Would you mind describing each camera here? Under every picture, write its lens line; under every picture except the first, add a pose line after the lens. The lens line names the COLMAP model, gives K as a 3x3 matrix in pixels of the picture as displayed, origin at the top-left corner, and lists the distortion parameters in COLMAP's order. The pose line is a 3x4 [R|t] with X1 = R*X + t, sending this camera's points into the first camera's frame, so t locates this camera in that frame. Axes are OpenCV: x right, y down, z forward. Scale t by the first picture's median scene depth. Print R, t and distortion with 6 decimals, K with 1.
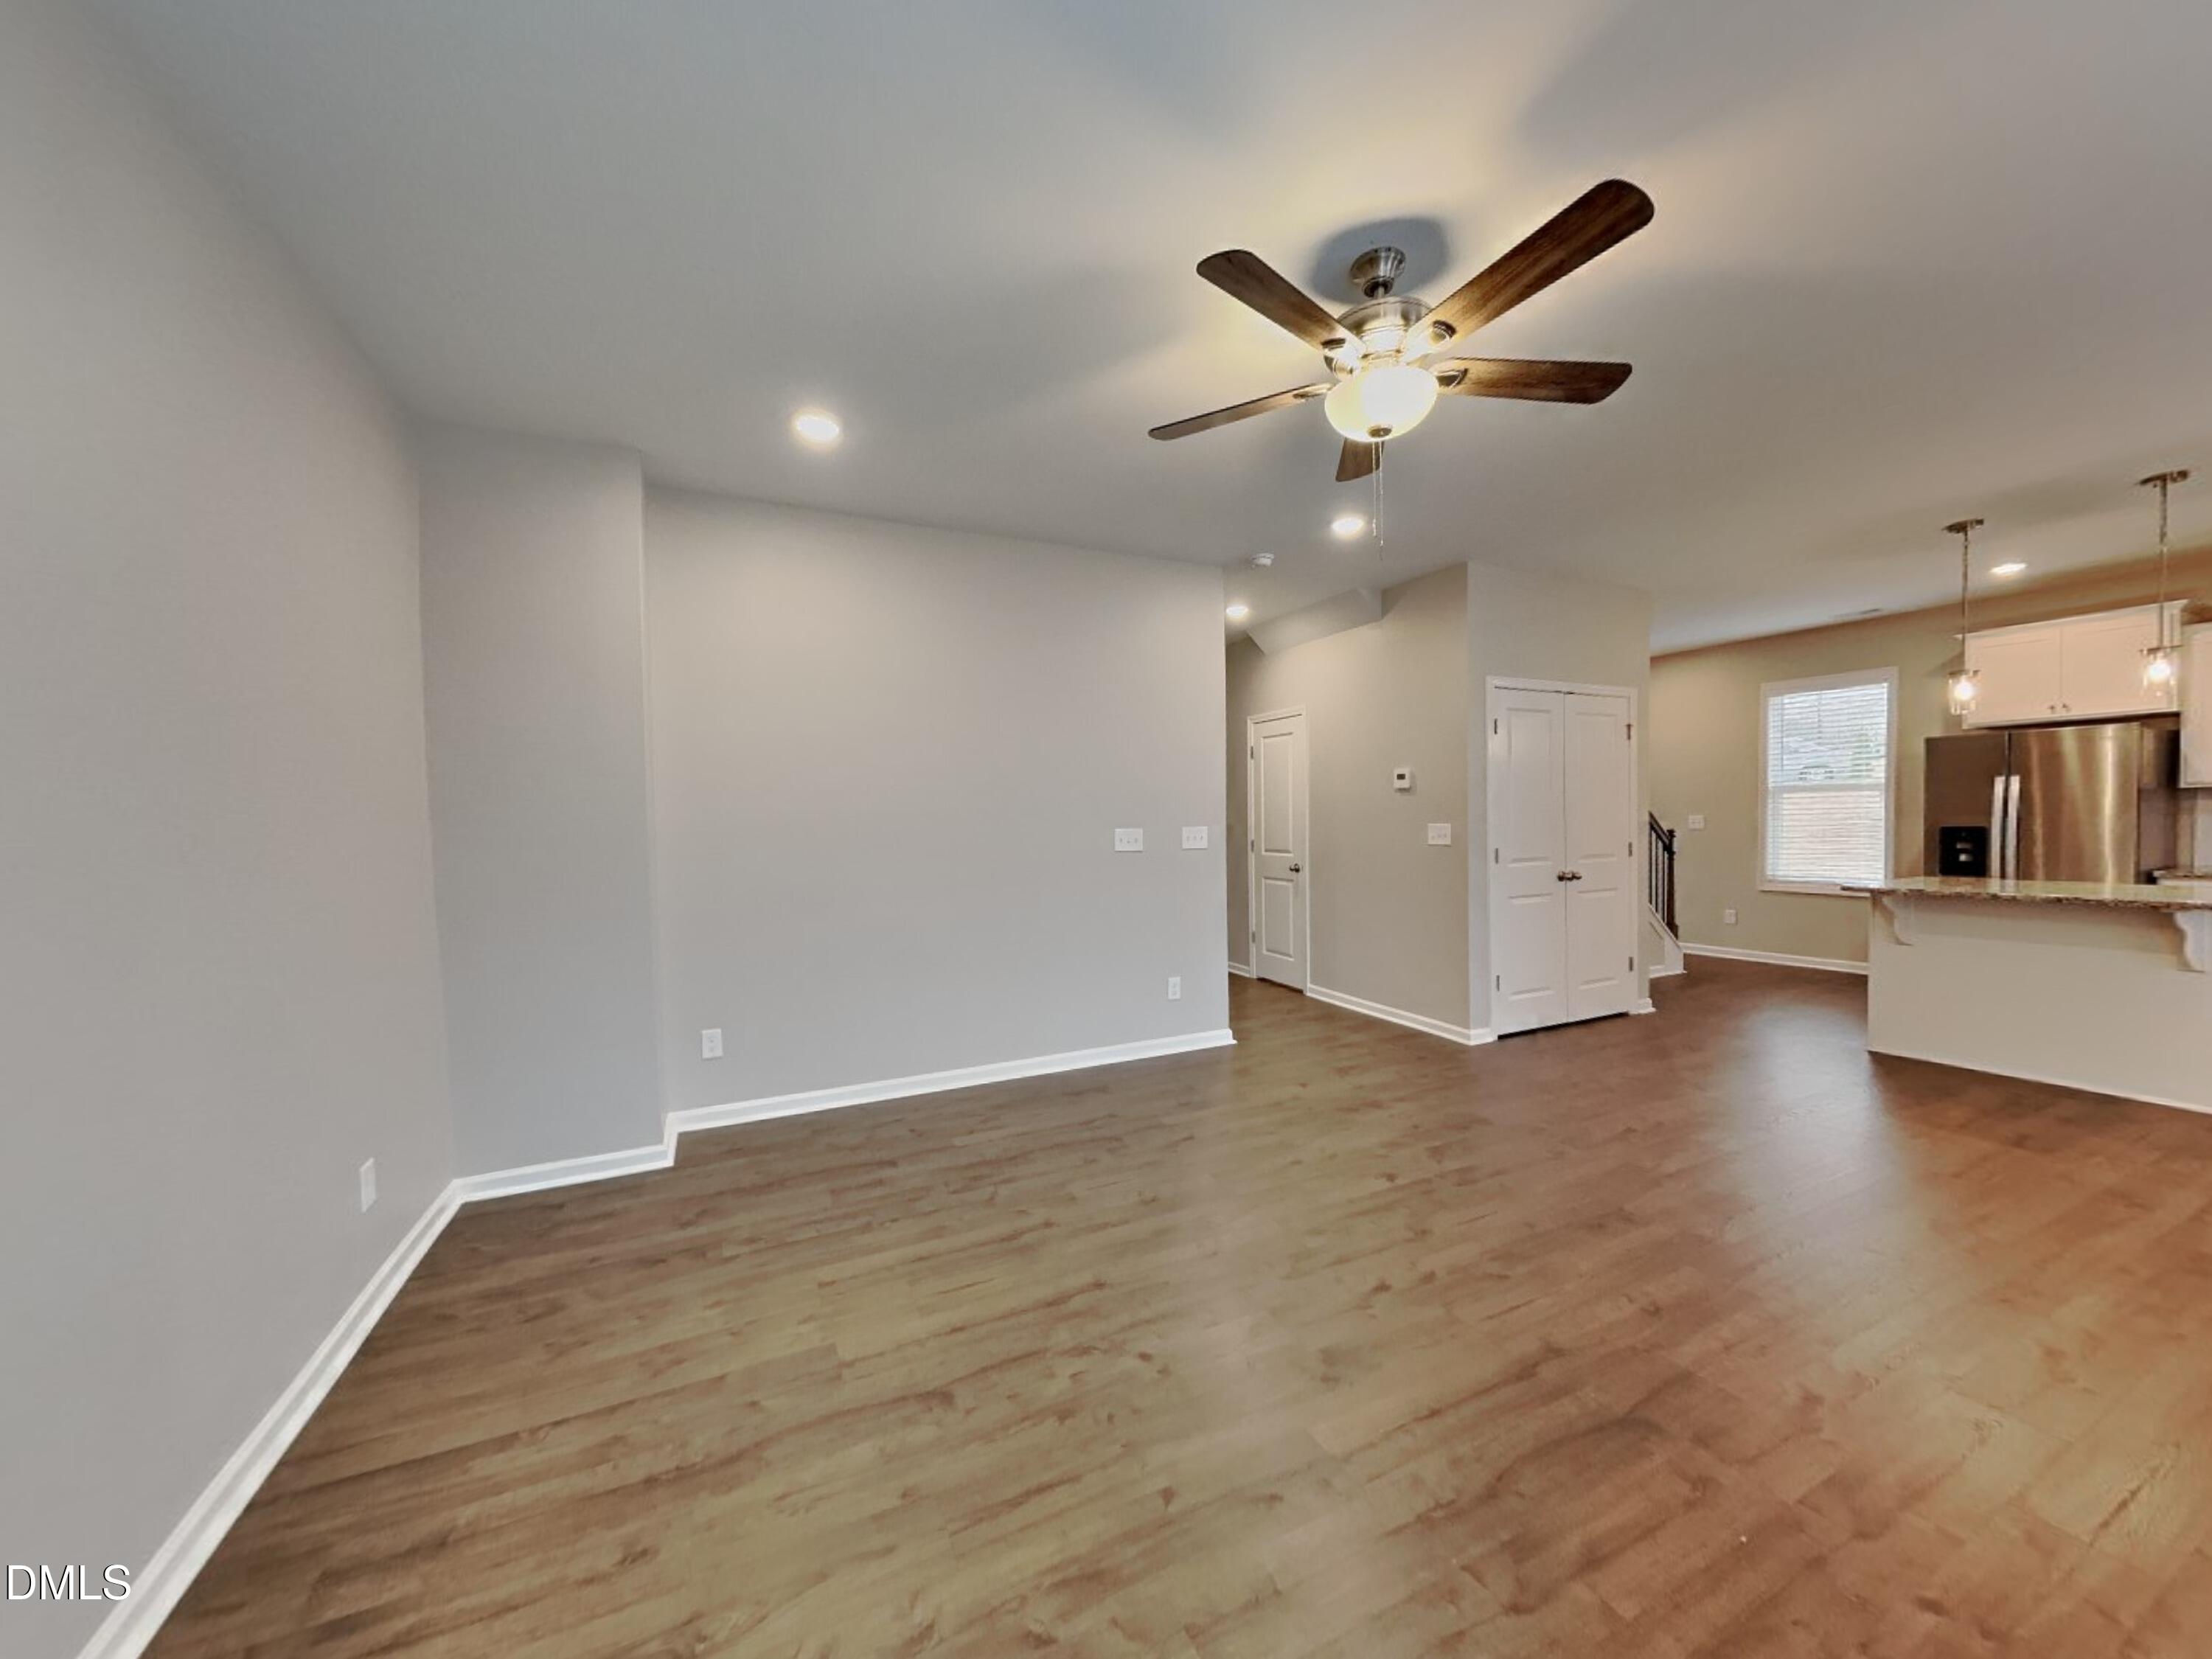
lens RADIAL K [[914.8, 0, 1115.0], [0, 914.8, 825.7], [0, 0, 1]] dist [0.000493, -0.000100]
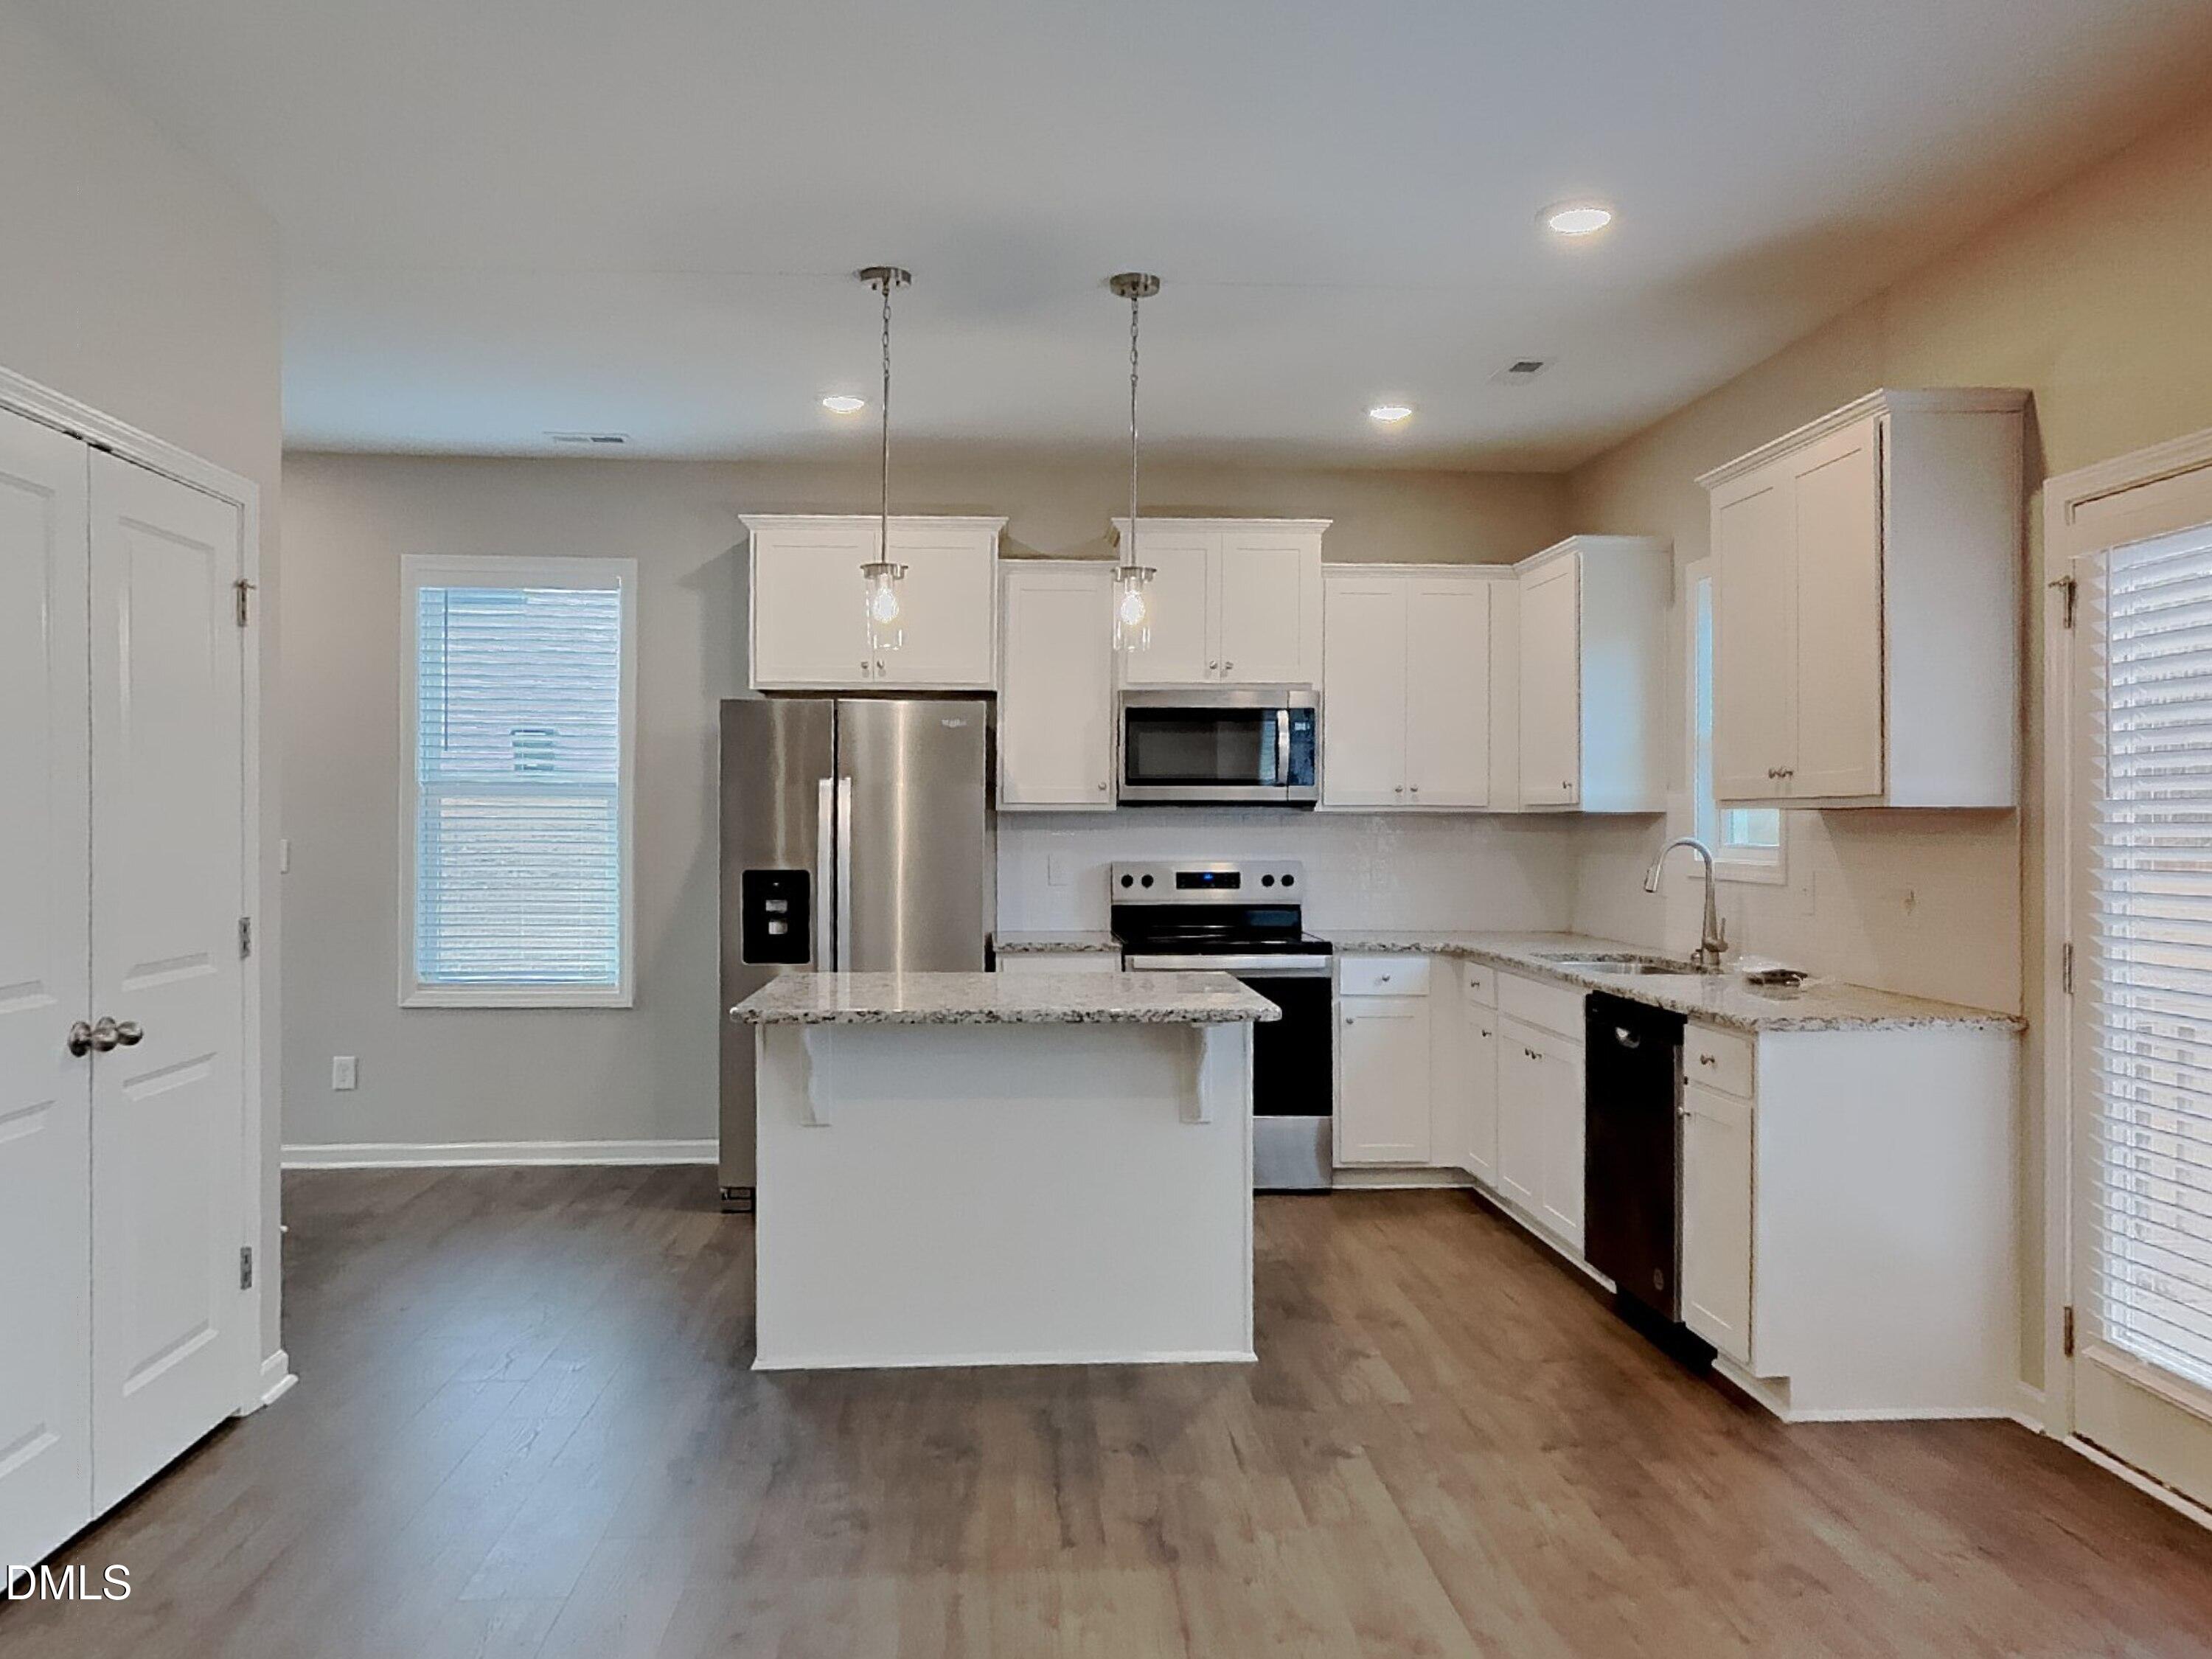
lens RADIAL K [[1706.4, 0, 1103.9], [0, 1706.4, 868.1], [0, 0, 1]] dist [0.005014, 0.001039]
pose [[0.427053, -0.000310, 0.904226, 0.109850], [-0.008366, 0.999956, 0.004294, -0.006284], [-0.904188, -0.009399, 0.427032, 0.412797]]
